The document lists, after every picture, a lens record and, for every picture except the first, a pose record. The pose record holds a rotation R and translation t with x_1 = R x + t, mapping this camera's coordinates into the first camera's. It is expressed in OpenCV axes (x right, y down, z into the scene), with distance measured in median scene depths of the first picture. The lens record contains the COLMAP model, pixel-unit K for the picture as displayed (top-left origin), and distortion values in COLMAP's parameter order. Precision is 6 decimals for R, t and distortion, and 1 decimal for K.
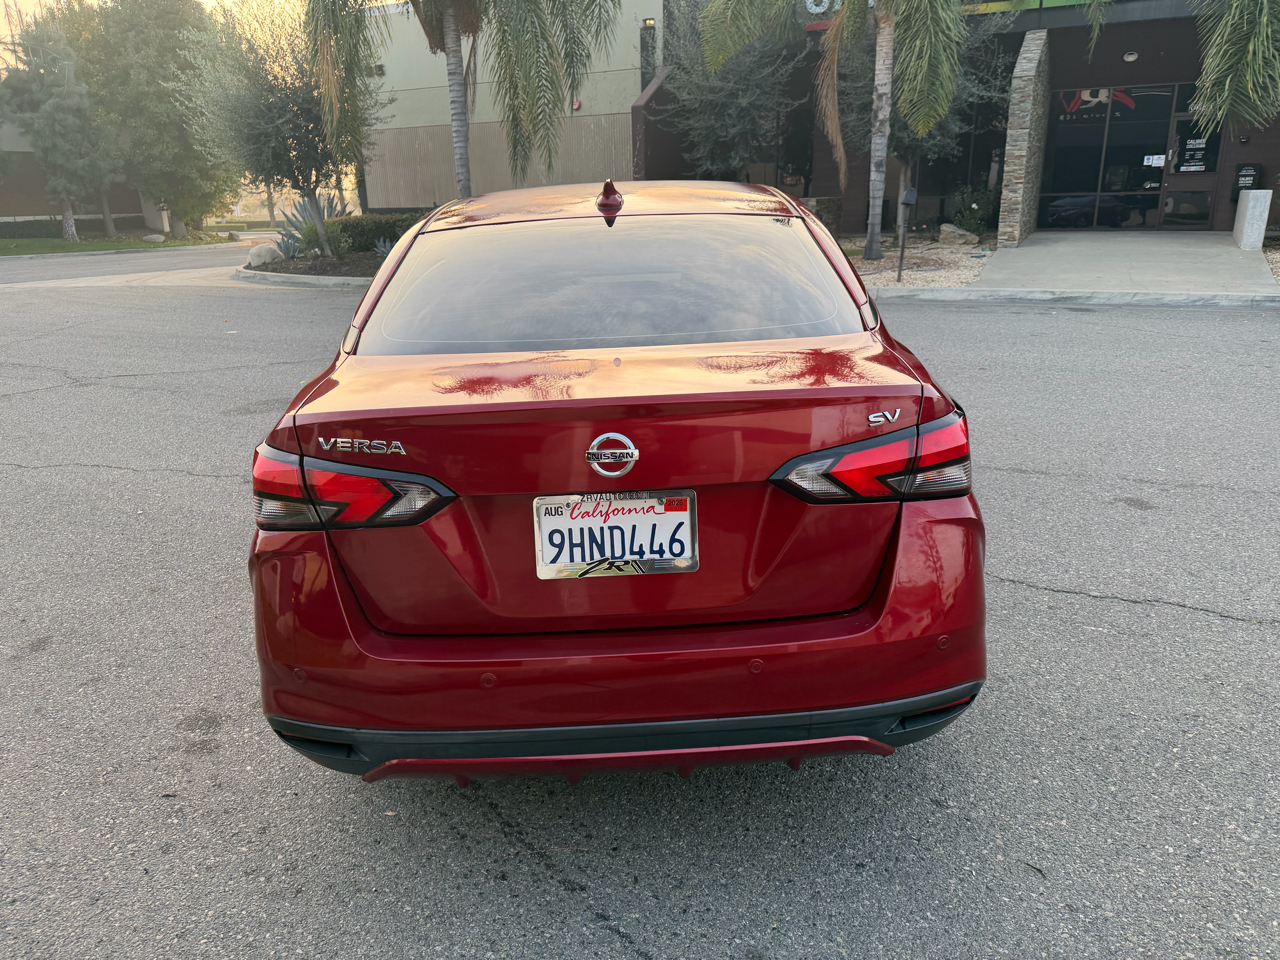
lens RADIAL K [[901.2, 0, 645.1], [0, 901.2, 489.2], [0, 0, 1]] dist [0.033507, -0.044196]
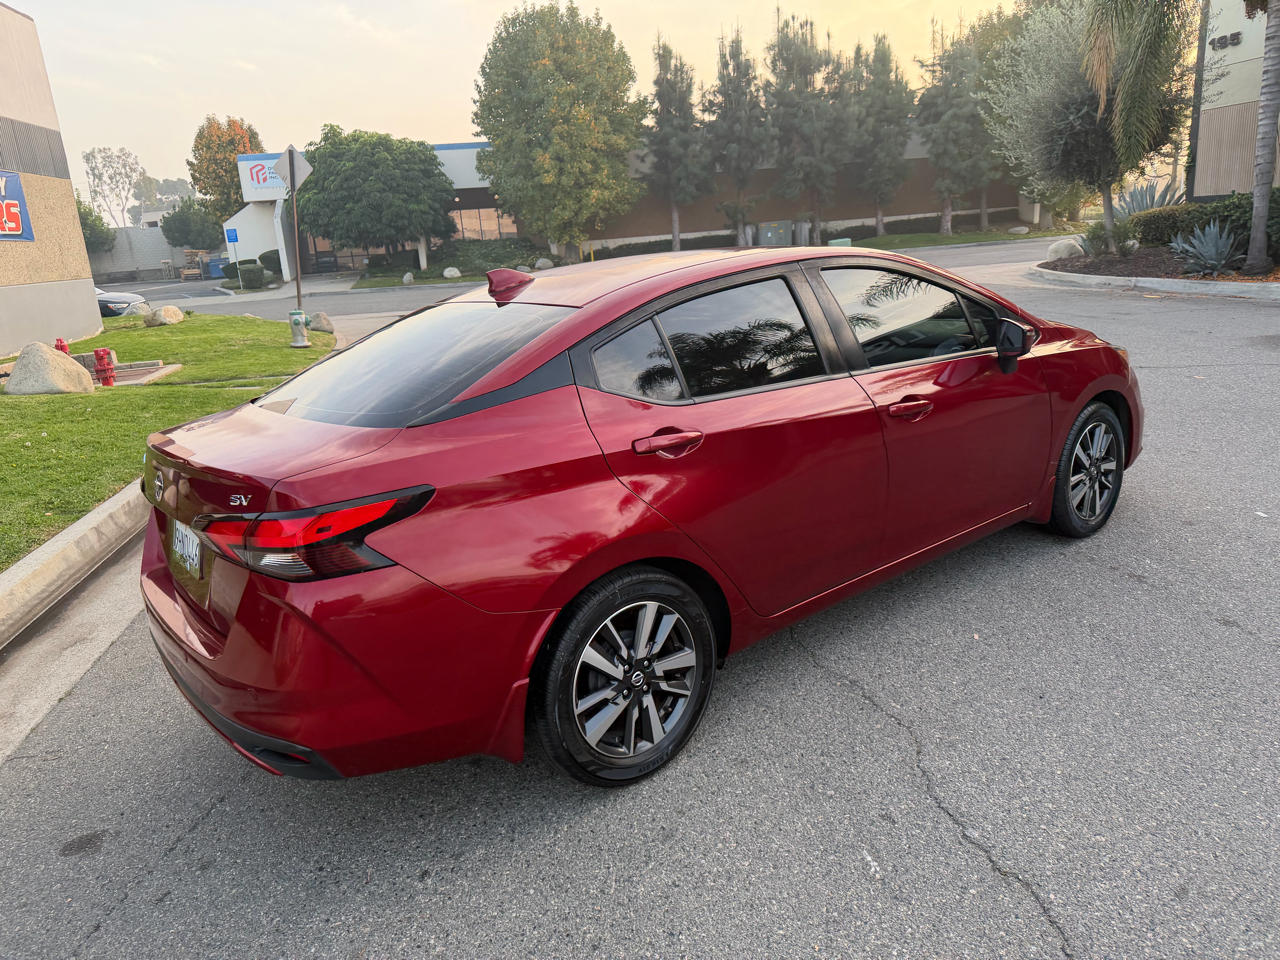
lens RADIAL K [[901.2, 0, 648.3], [0, 901.2, 484.3], [0, 0, 1]] dist [0.033507, -0.044196]
pose [[0.612335, 0.191164, -0.767139, 0.155531], [-0.182646, 0.978283, 0.097990, -0.032557], [0.769212, 0.080113, 0.633952, 0.062890]]
